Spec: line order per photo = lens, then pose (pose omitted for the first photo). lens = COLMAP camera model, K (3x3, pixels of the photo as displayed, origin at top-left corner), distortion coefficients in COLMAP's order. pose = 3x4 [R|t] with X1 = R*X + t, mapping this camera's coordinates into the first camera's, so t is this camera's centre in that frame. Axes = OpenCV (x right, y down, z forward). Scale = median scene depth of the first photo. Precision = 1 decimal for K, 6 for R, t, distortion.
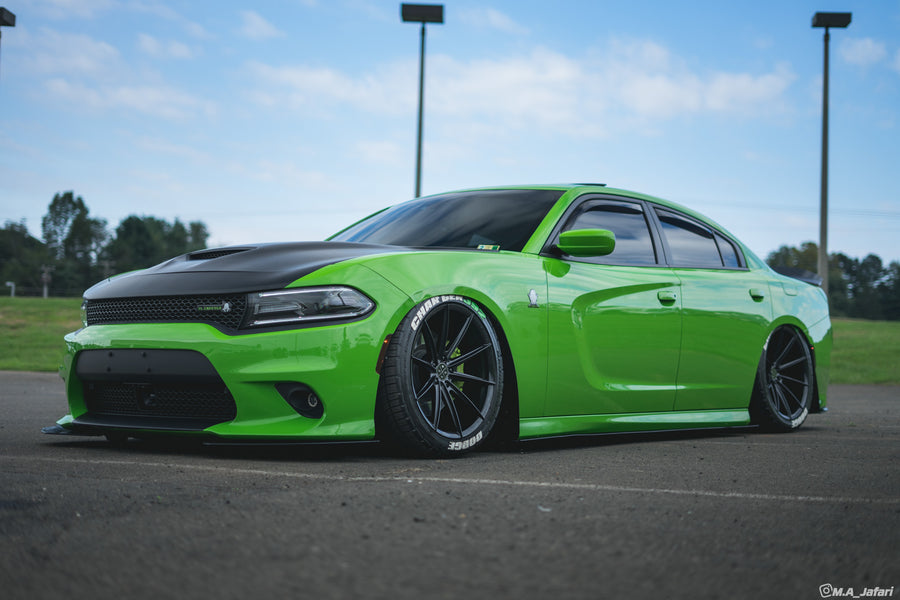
lens RADIAL K [[1248.0, 0, 450.0], [0, 1248.0, 300.0], [0, 0, 1]] dist [-0.002291, -0.023737]
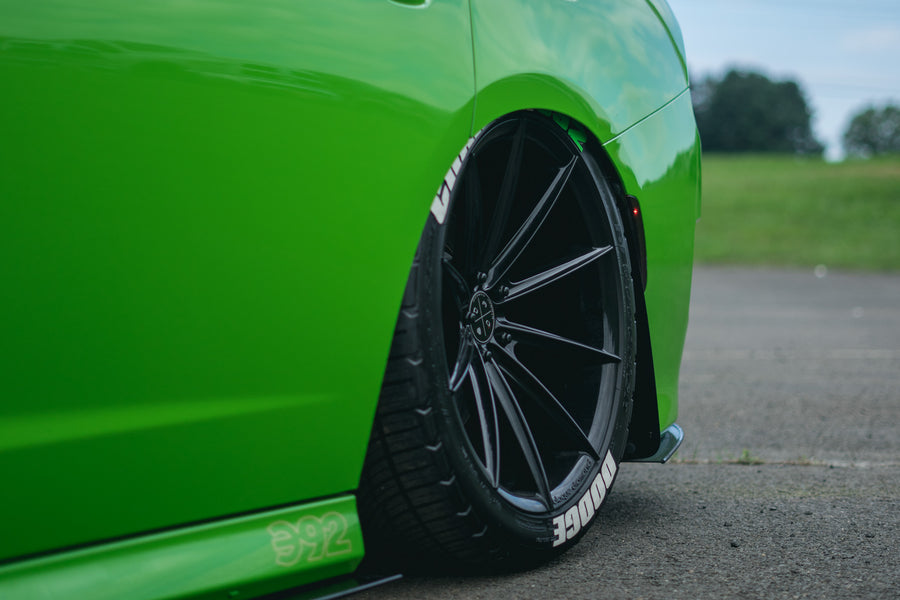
lens RADIAL K [[1926.1, 0, 450.0], [0, 1926.1, 300.0], [0, 0, 1]] dist [0.004922, -0.017188]
pose [[0.977951, -0.015340, 0.208272, 0.255667], [-0.002205, 0.996484, 0.083752, 0.035445], [-0.208825, -0.082364, 0.974478, 0.928479]]
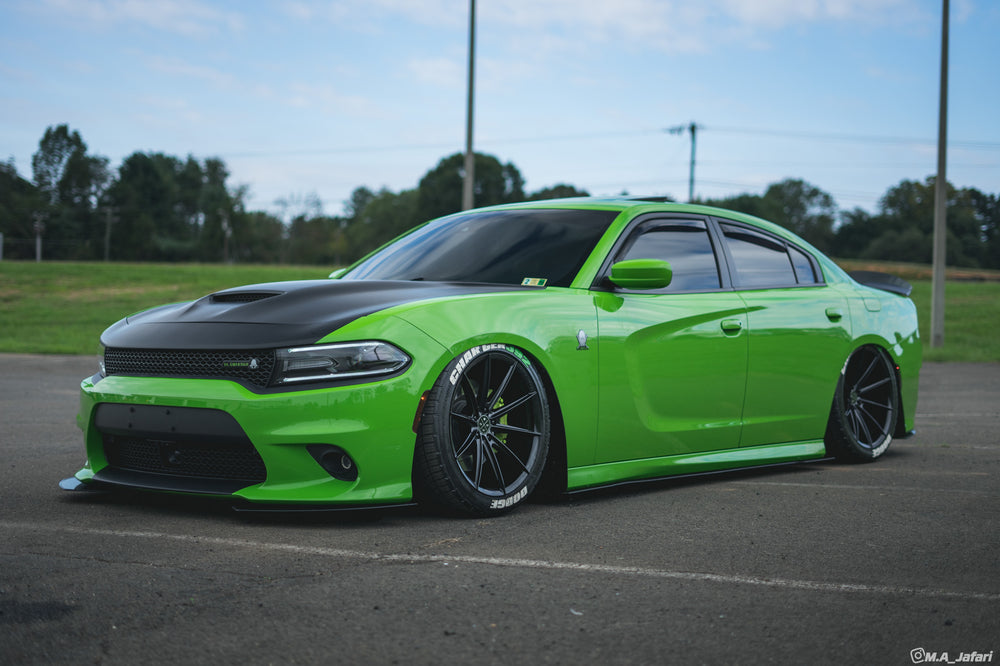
lens RADIAL K [[1456.9, 0, 489.3], [0, 1456.9, 336.3], [0, 0, 1]] dist [-0.002277, 0.004767]
pose [[0.999860, -0.007190, -0.015113, 0.014639], [0.008047, 0.998317, 0.057436, -0.070856], [0.014674, -0.057549, 0.998235, -0.089864]]
